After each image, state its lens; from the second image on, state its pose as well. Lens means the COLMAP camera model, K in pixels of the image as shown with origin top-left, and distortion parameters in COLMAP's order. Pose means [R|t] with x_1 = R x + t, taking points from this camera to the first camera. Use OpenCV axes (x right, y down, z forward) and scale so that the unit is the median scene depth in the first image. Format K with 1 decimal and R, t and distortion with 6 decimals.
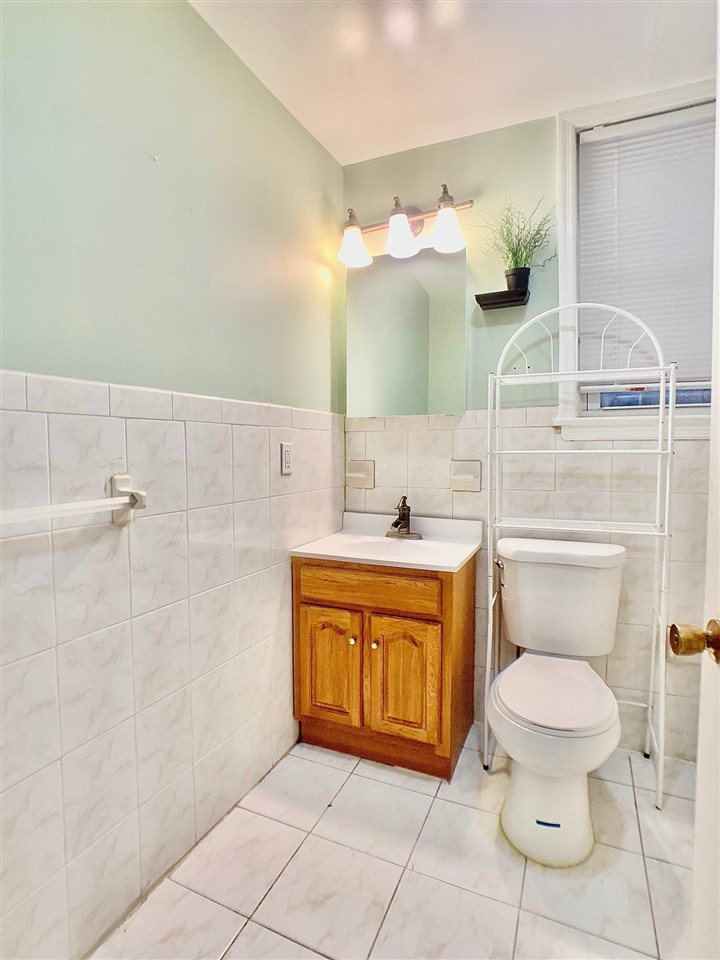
lens RADIAL K [[520.4, 0, 359.7], [0, 520.4, 475.4], [0, 0, 1]] dist [-0.060736, 0.017283]
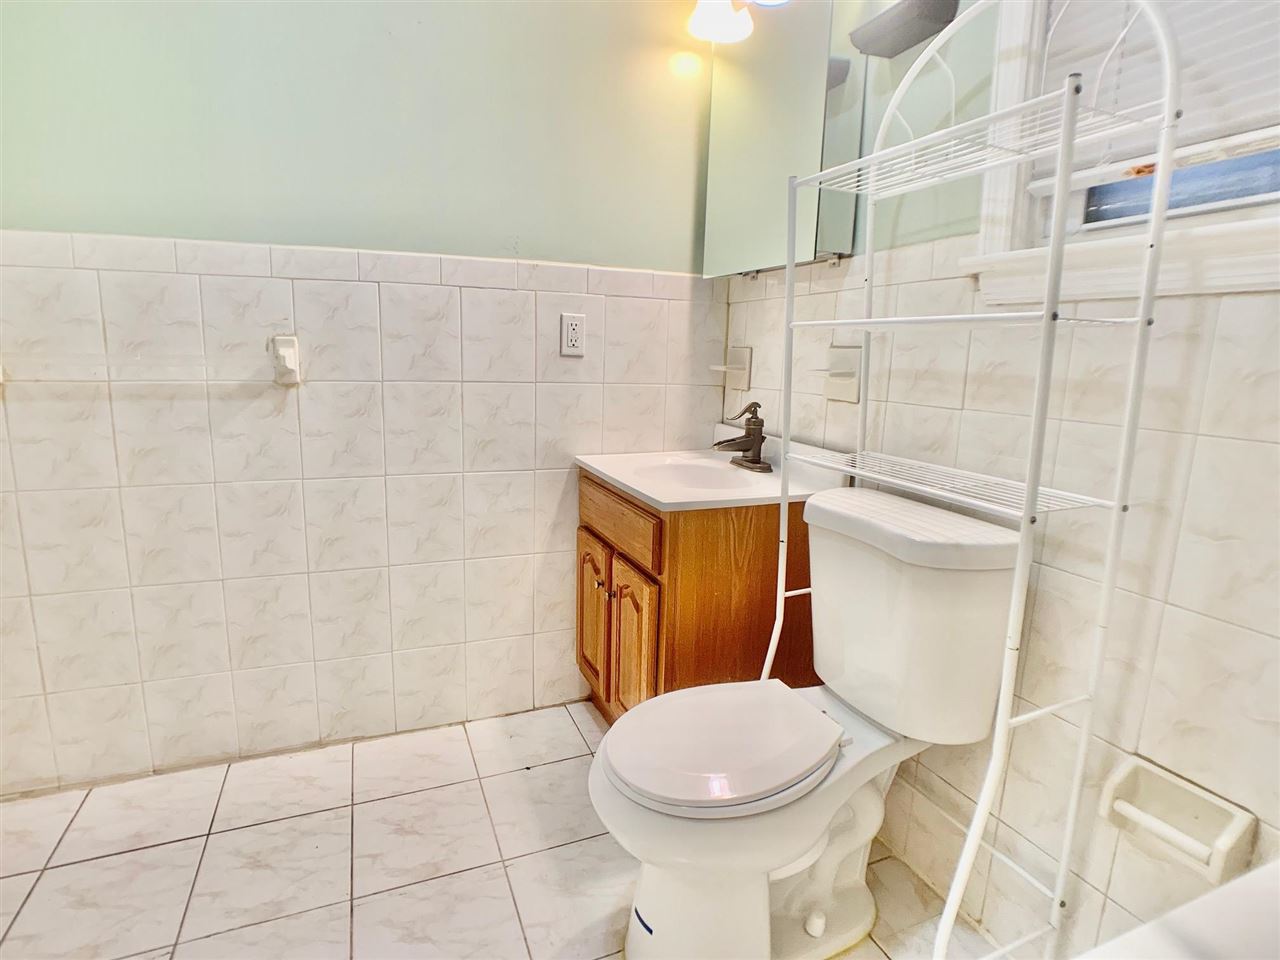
lens RADIAL K [[693.9, 0, 635.2], [0, 693.9, 487.0], [0, 0, 1]] dist [-0.060736, 0.017283]
pose [[0.709776, 0.157637, -0.686563, 0.705510], [-0.068339, 0.985451, 0.155613, 0.025330], [0.701105, -0.063531, 0.710223, 0.354781]]
